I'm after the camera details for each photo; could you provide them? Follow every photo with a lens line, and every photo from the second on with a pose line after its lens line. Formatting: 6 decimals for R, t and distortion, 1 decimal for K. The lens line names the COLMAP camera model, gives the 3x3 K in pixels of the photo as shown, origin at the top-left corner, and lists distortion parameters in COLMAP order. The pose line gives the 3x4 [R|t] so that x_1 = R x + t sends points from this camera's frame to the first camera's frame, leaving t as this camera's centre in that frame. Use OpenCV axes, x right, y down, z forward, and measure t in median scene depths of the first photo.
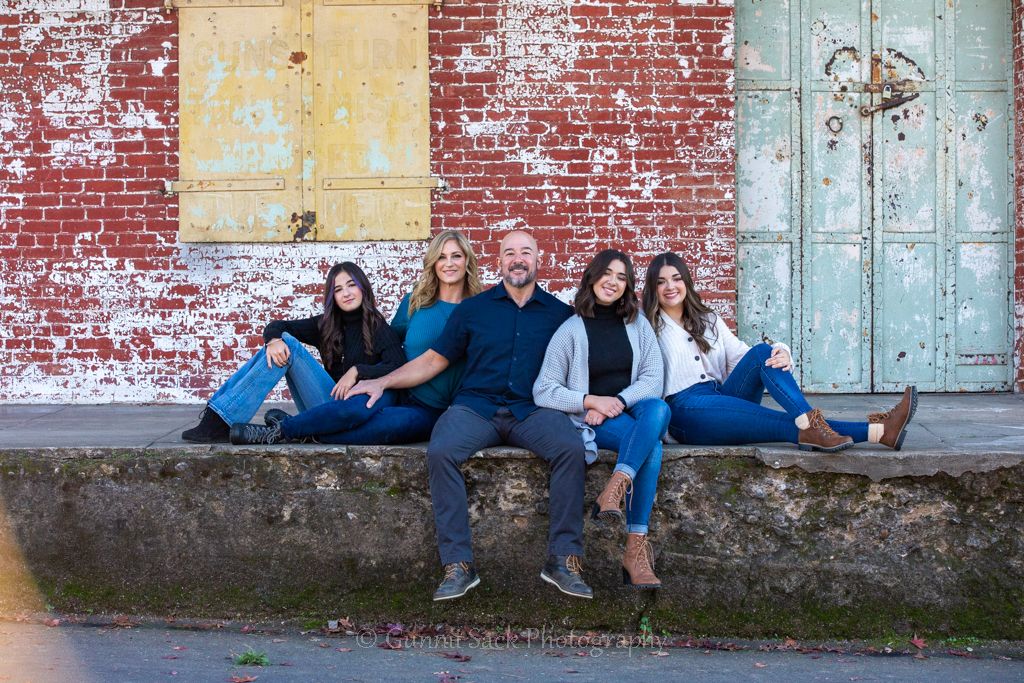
lens RADIAL K [[2267.0, 0, 512.8], [0, 2267.0, 347.7], [0, 0, 1]] dist [-0.208109, 0.000000]
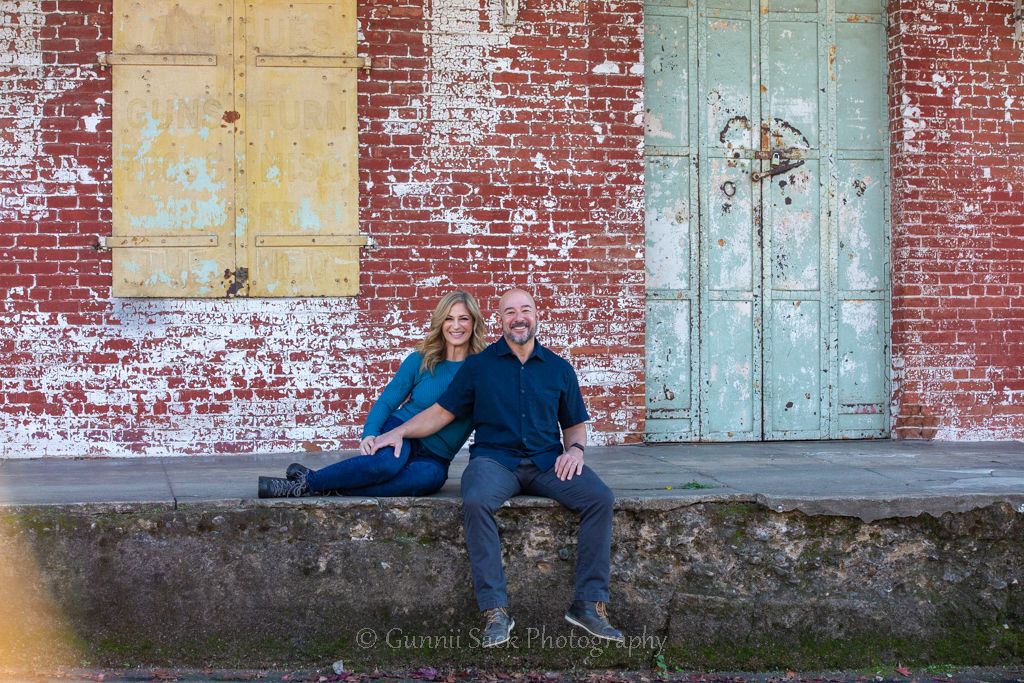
lens RADIAL K [[2267.0, 0, 509.5], [0, 2267.0, 333.1], [0, 0, 1]] dist [-0.208109, 0.000000]
pose [[0.977272, 0.000847, 0.211988, -0.188109], [0.004776, 0.999650, -0.026010, -0.003744], [-0.211936, 0.026431, 0.976926, -0.020255]]
